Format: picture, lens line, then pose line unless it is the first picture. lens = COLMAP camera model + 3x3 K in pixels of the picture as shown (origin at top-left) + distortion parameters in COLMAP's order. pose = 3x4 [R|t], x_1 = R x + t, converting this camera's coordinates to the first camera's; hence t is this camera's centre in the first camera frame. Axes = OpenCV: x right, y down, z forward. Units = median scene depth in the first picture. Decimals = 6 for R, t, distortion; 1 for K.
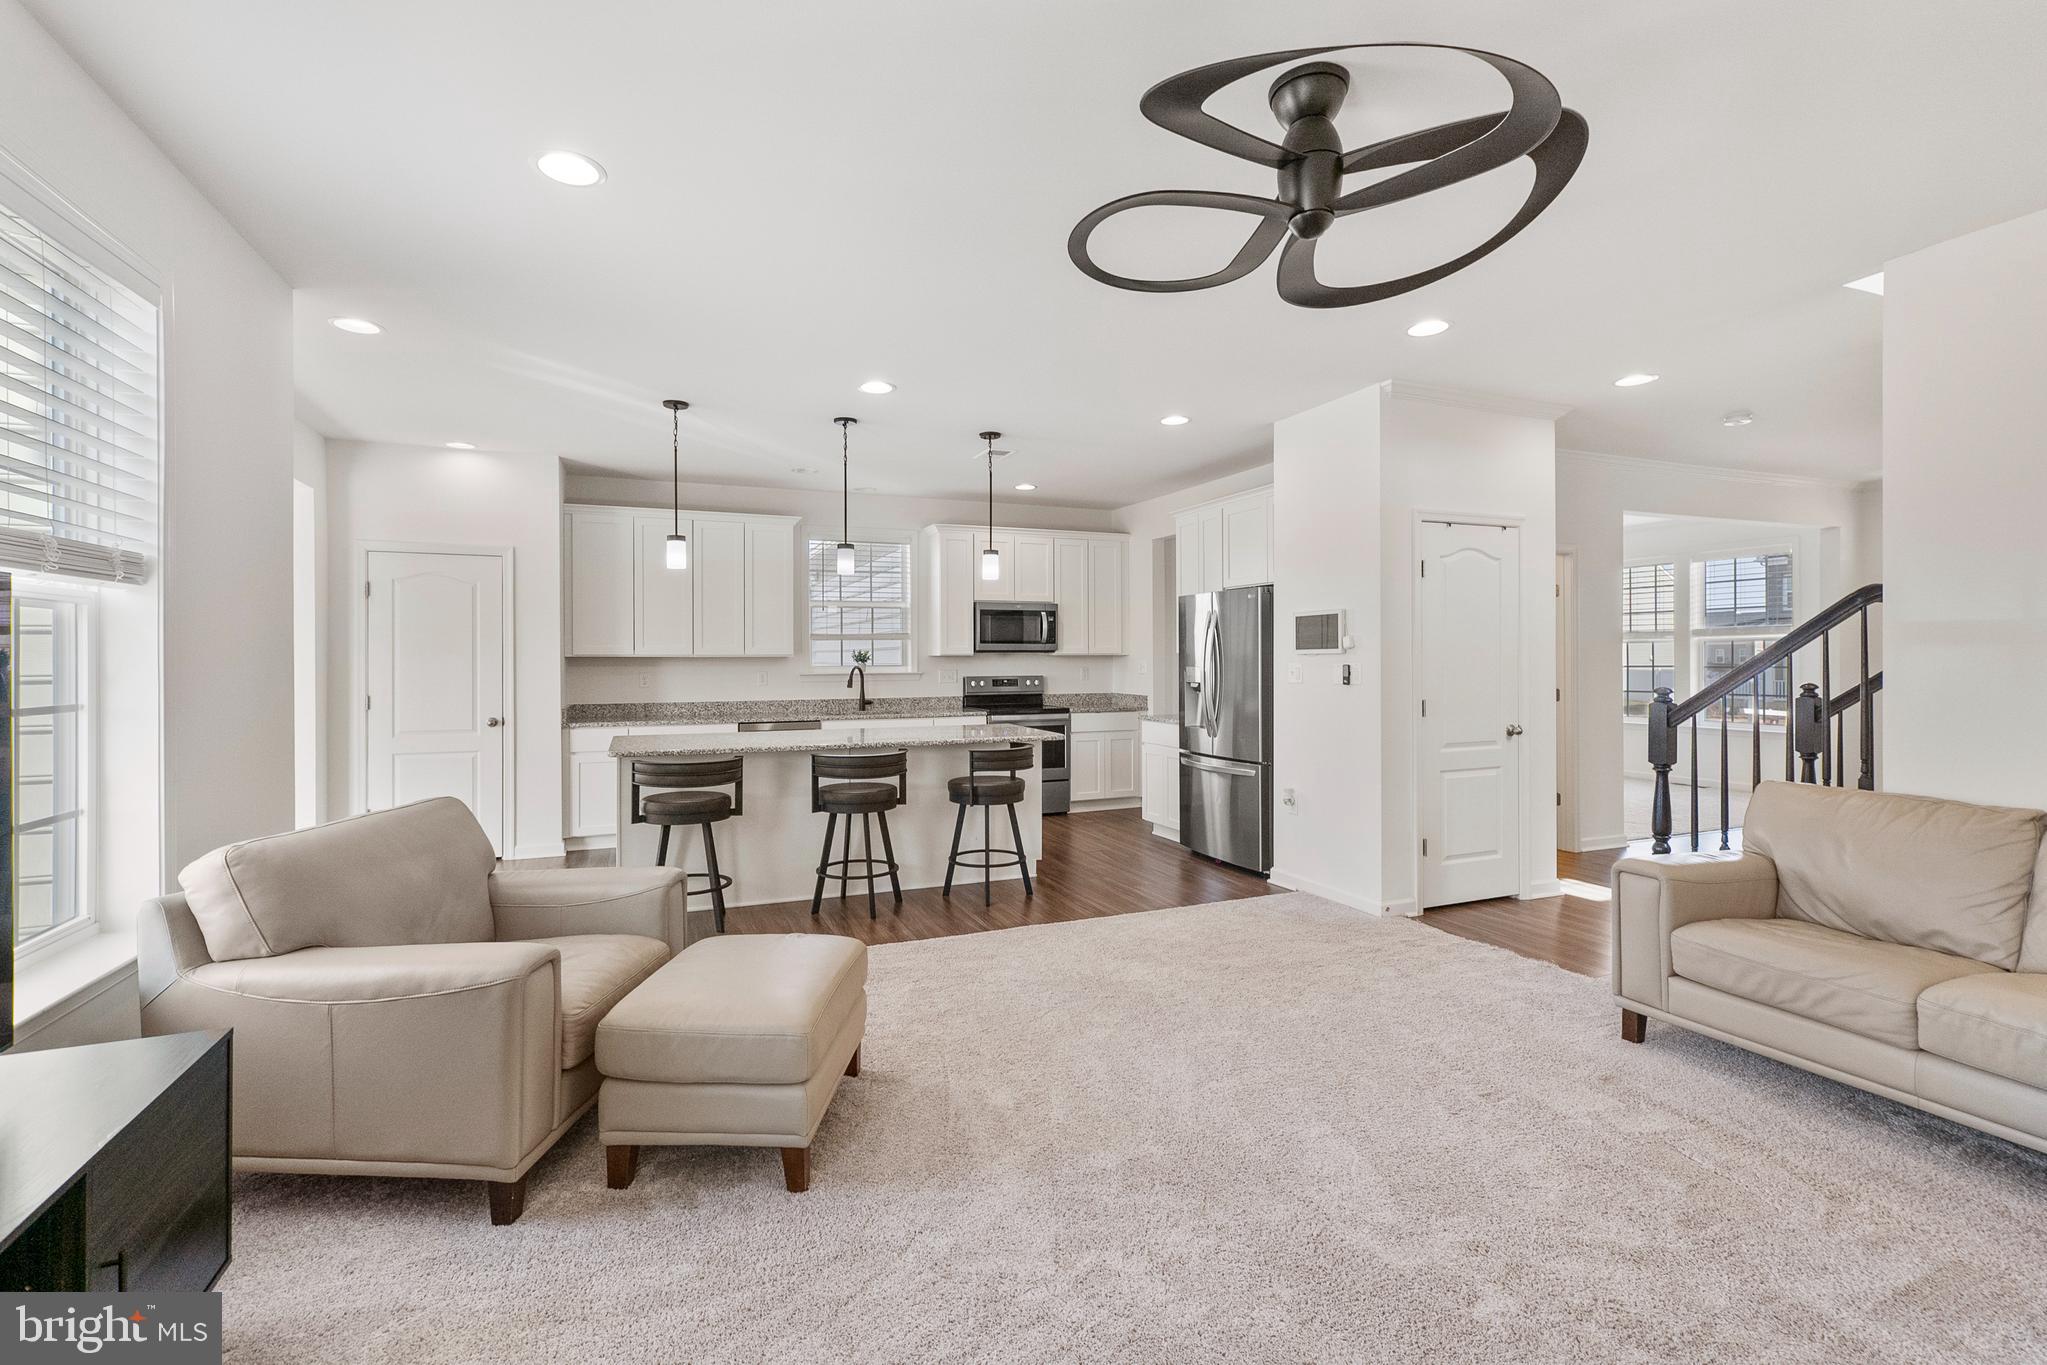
lens RADIAL K [[912.8, 0, 1017.2], [0, 912.8, 658.4], [0, 0, 1]] dist [0.000663, 0.000258]
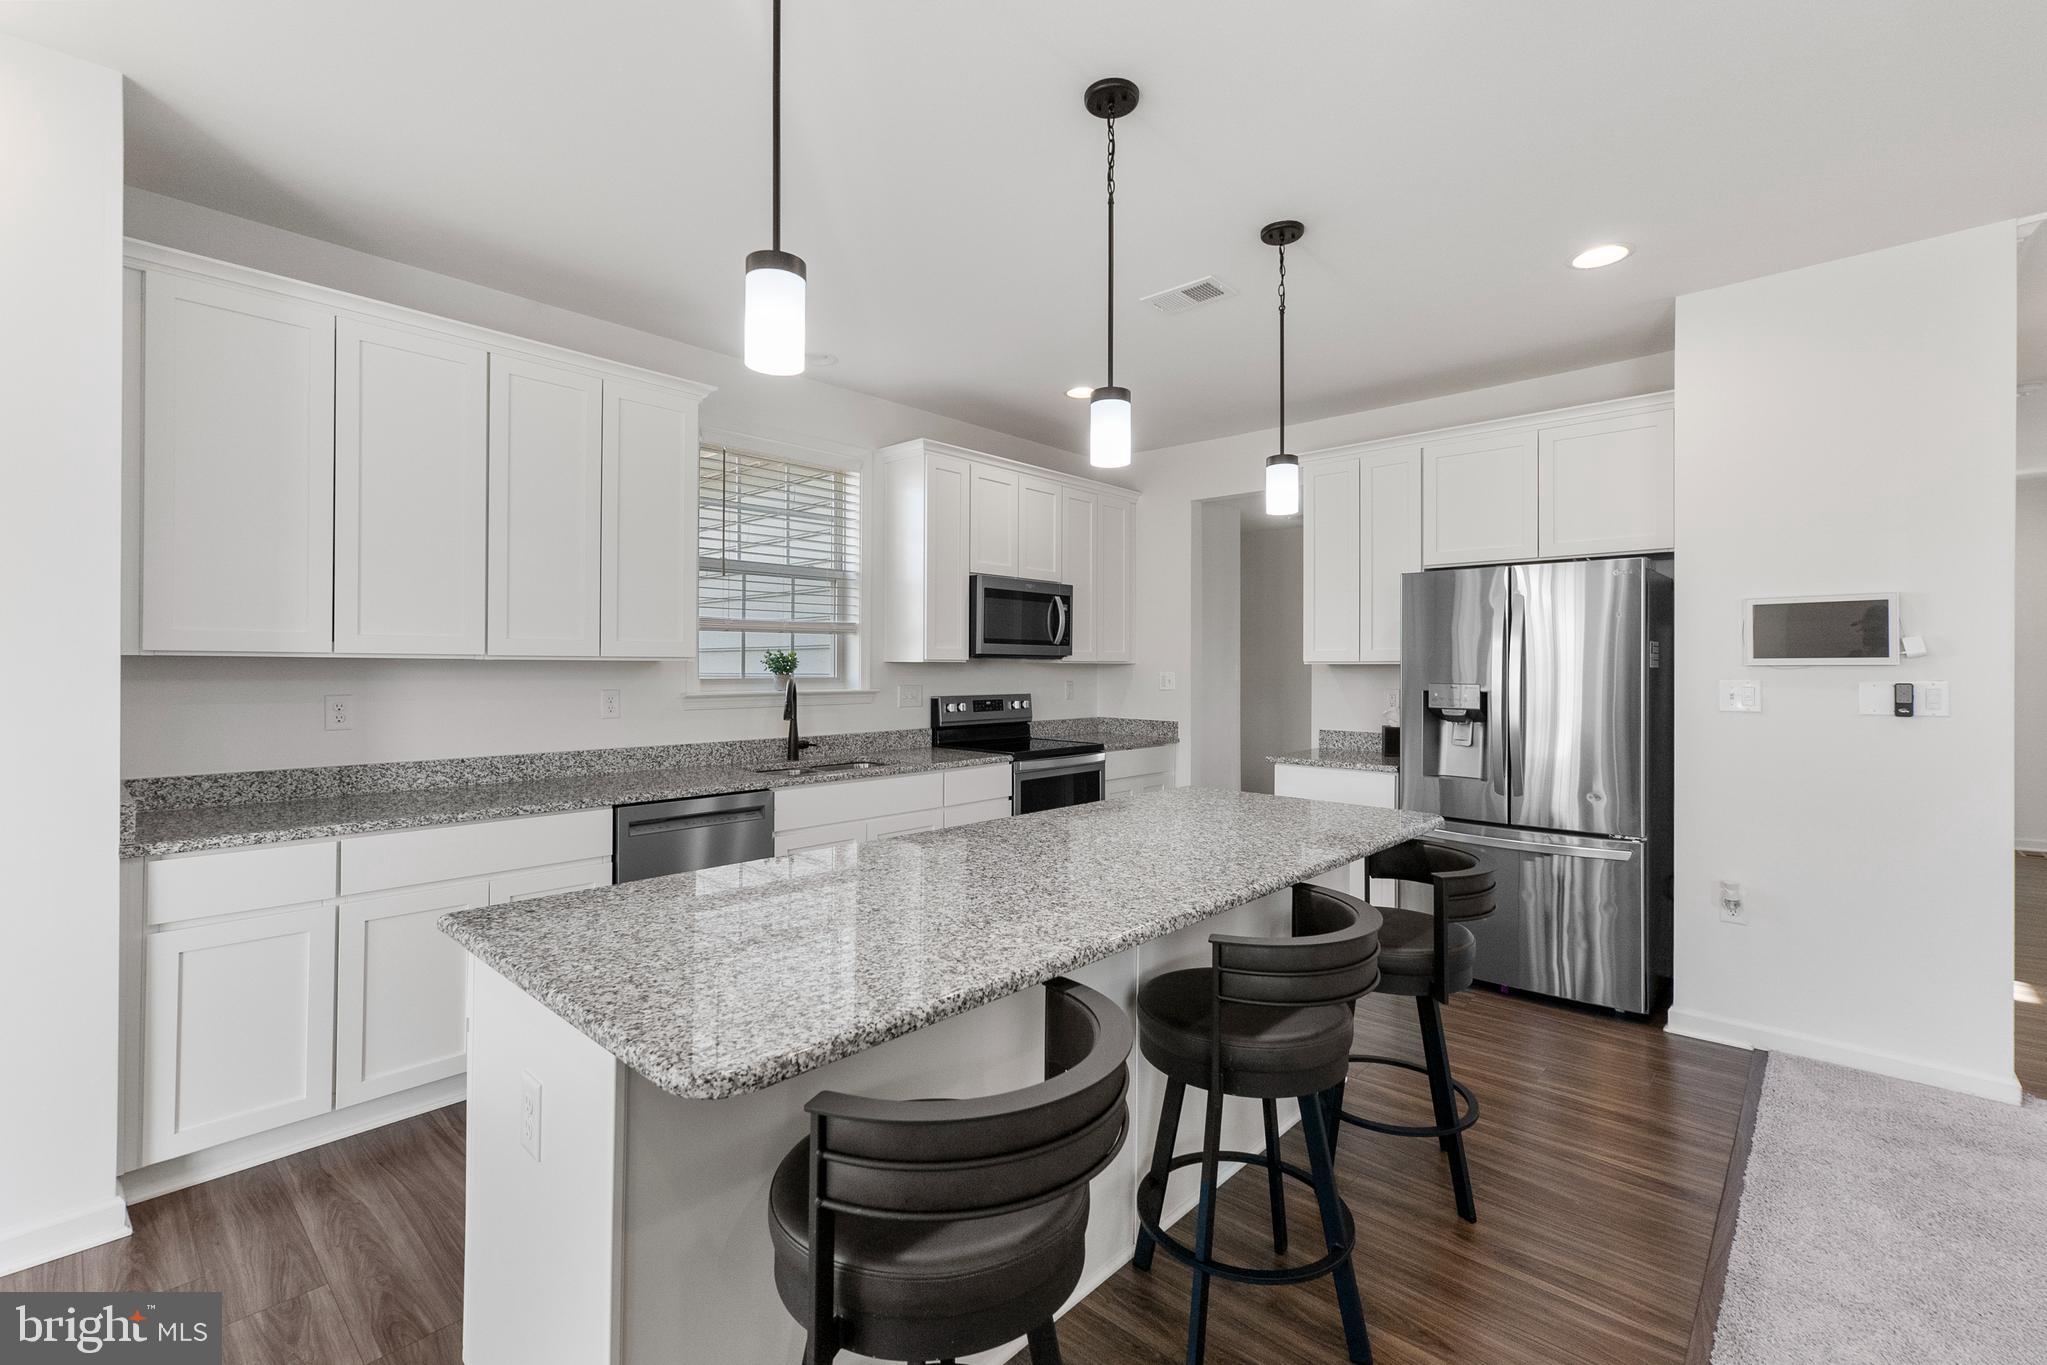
lens RADIAL K [[889.1, 0, 1015.9], [0, 889.1, 667.9], [0, 0, 1]] dist [0.000802, 0.003059]
pose [[0.905496, 0.007153, 0.424294, -0.293873], [-0.007518, 0.999971, -0.000814, 0.000942], [-0.424288, -0.002453, 0.905524, 0.481935]]
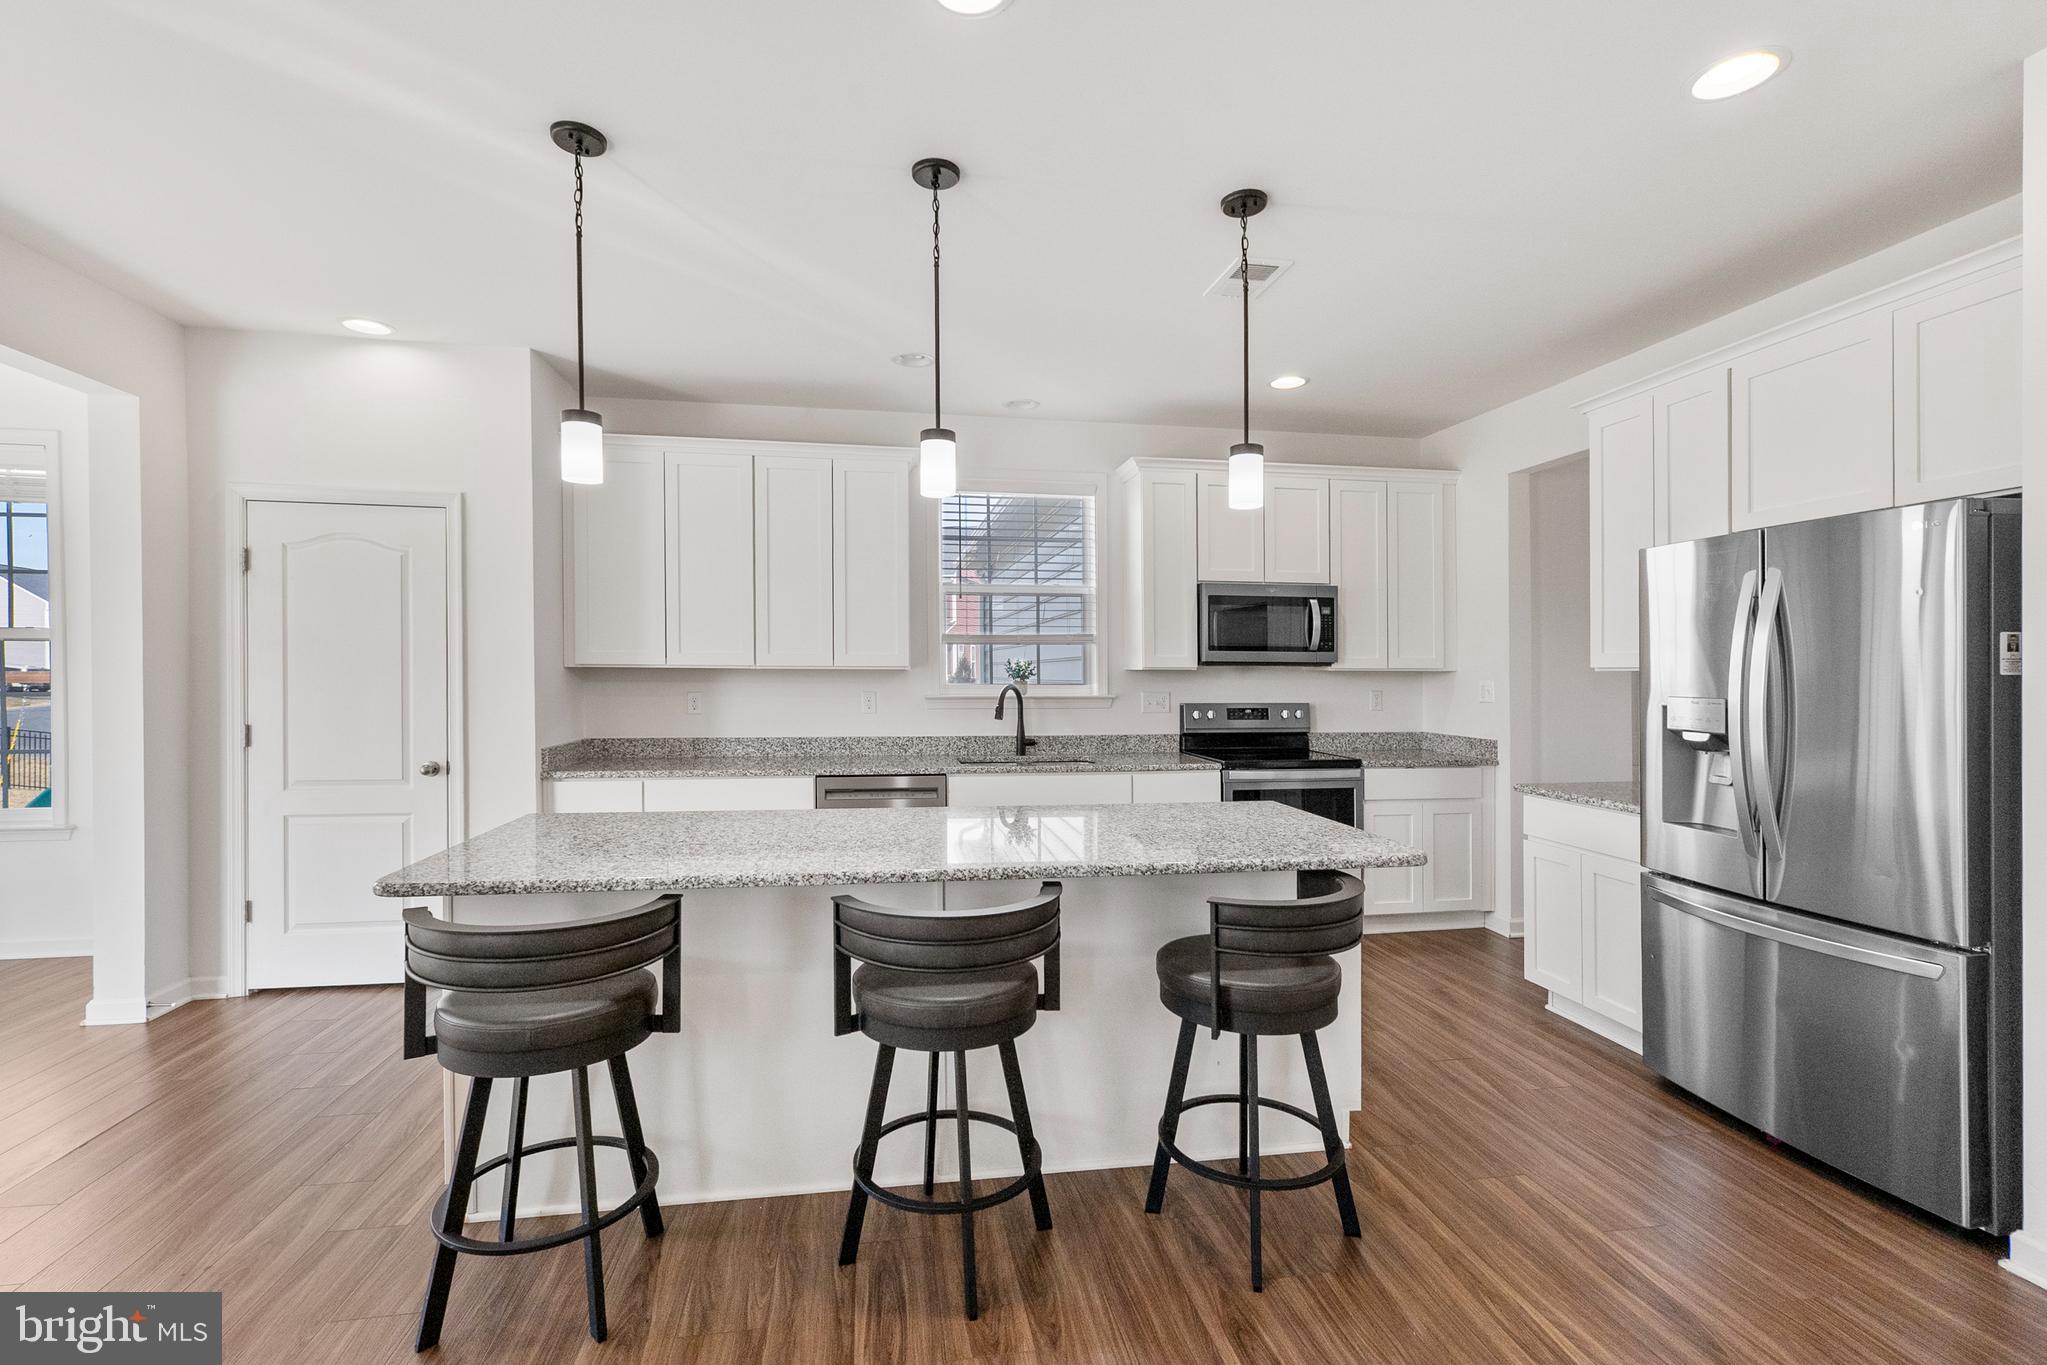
lens RADIAL K [[903.7, 0, 1017.6], [0, 903.7, 679.5], [0, 0, 1]] dist [-0.000119, 0.003873]
pose [[0.974839, 0.009128, -0.222724, -0.032832], [-0.007742, 0.999945, 0.007099, -0.000002], [0.222777, -0.005196, 0.974856, 0.406054]]
